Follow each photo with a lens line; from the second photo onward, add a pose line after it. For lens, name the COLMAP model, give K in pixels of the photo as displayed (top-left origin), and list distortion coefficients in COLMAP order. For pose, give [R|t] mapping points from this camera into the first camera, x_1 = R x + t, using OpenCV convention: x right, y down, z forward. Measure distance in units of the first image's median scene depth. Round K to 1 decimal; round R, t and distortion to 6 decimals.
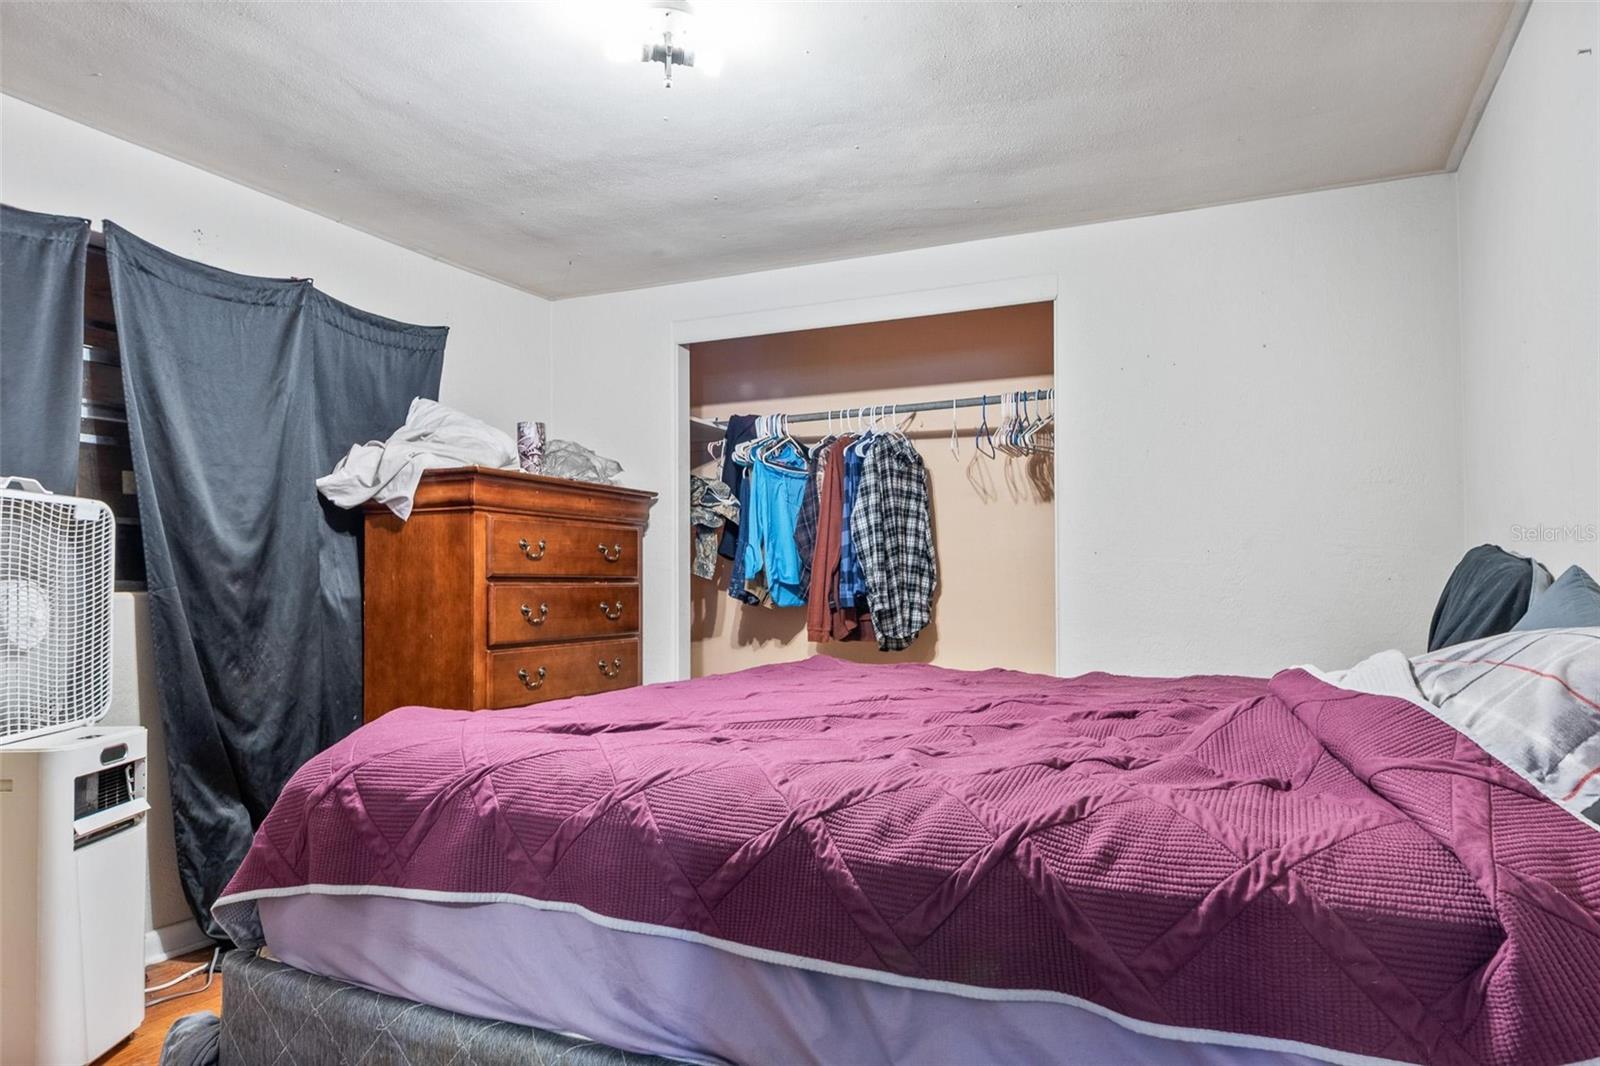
lens RADIAL K [[1005.9, 0, 800.8], [0, 1005.9, 553.3], [0, 0, 1]] dist [0.003307, 0.000689]
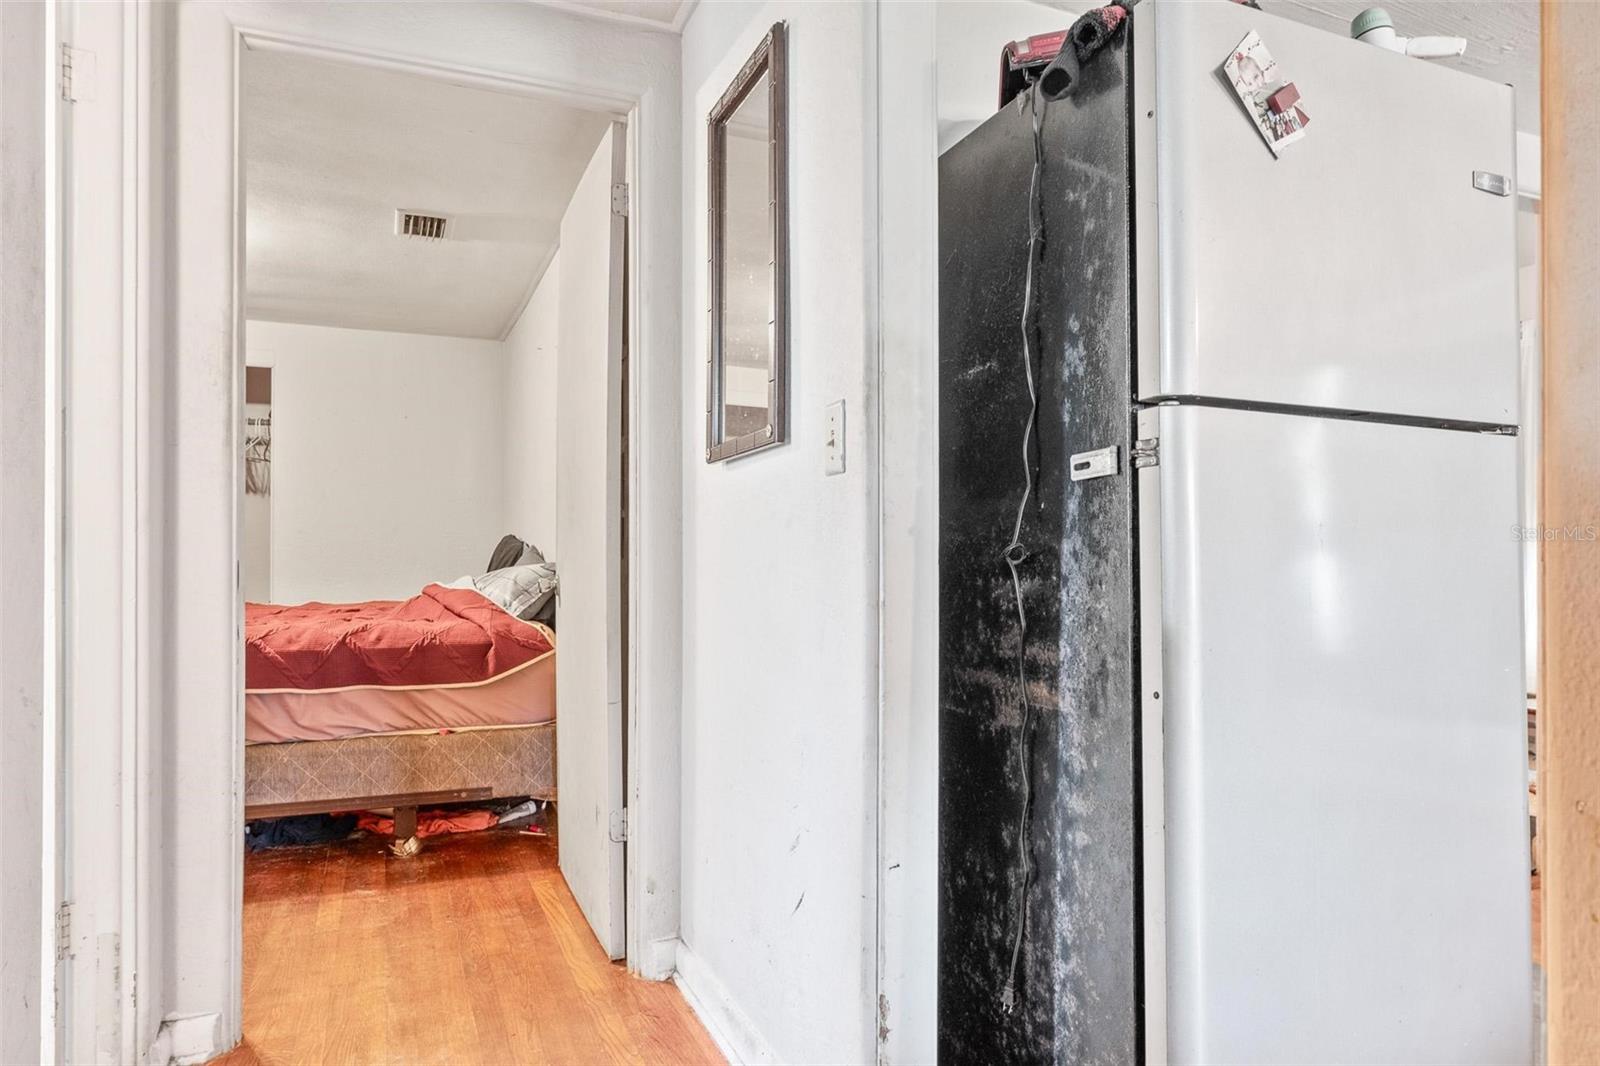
lens RADIAL K [[1005.9, 0, 800.8], [0, 1005.9, 553.3], [0, 0, 1]] dist [0.003307, 0.000689]
pose [[0.662549, 0.009249, 0.748961, -1.078263], [-0.027484, 0.999551, 0.011969, -0.023799], [-0.748514, -0.028515, 0.662506, -1.863802]]
